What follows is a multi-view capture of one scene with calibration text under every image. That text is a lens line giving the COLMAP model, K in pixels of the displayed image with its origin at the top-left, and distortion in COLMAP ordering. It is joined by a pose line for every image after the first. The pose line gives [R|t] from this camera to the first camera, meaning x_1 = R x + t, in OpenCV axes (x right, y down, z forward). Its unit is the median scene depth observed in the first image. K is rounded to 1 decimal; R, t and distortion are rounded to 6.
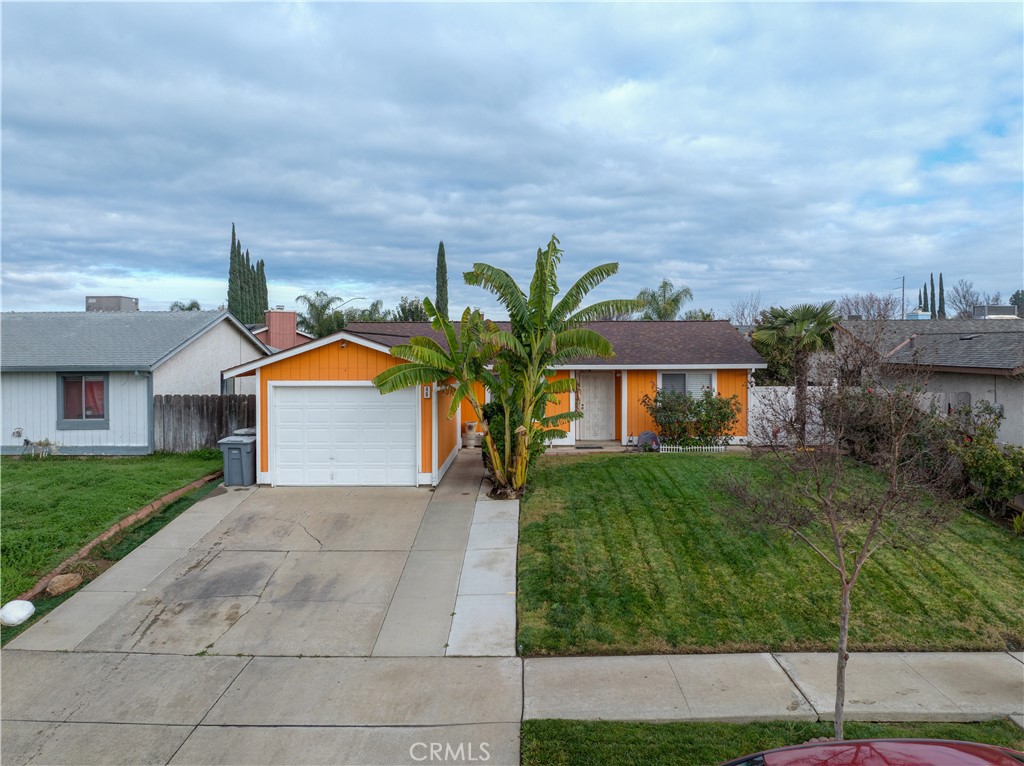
lens RADIAL K [[744.2, 0, 538.1], [0, 744.2, 348.4], [0, 0, 1]] dist [-0.033902, -0.003633]
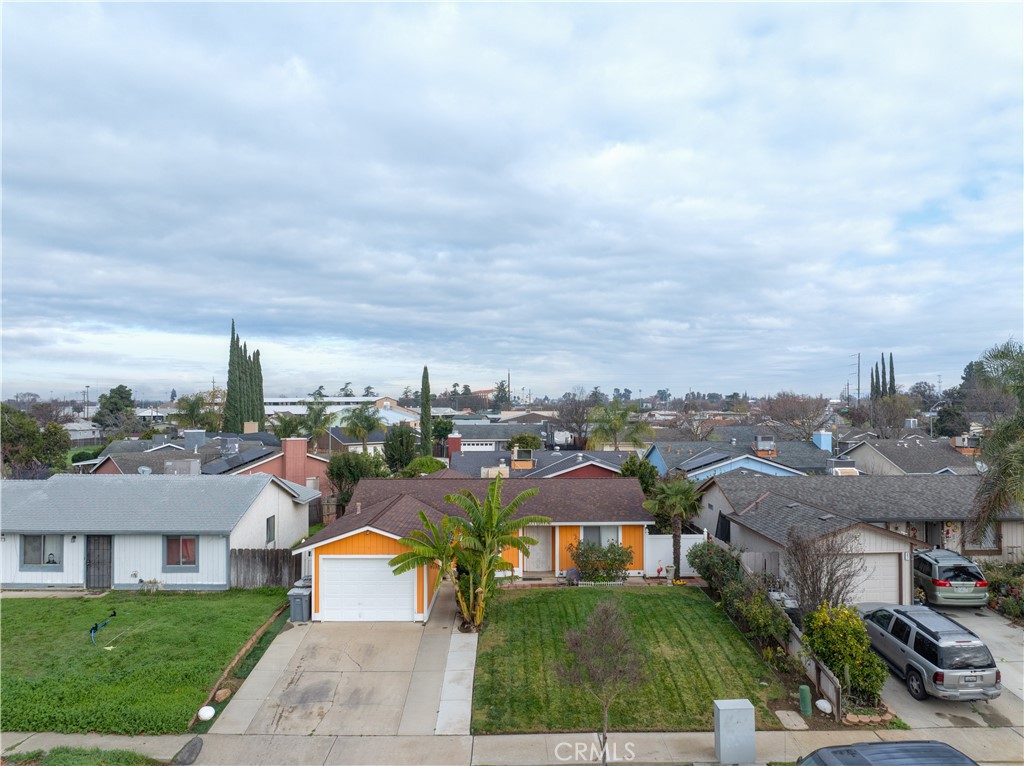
lens RADIAL K [[781.4, 0, 590.0], [0, 781.4, 351.9], [0, 0, 1]] dist [-0.046718, -0.005073]
pose [[0.995986, 0.030390, 0.084195, 0.045801], [-0.026989, 0.998784, -0.041253, -0.281884], [-0.085346, 0.038815, 0.995595, -0.595905]]
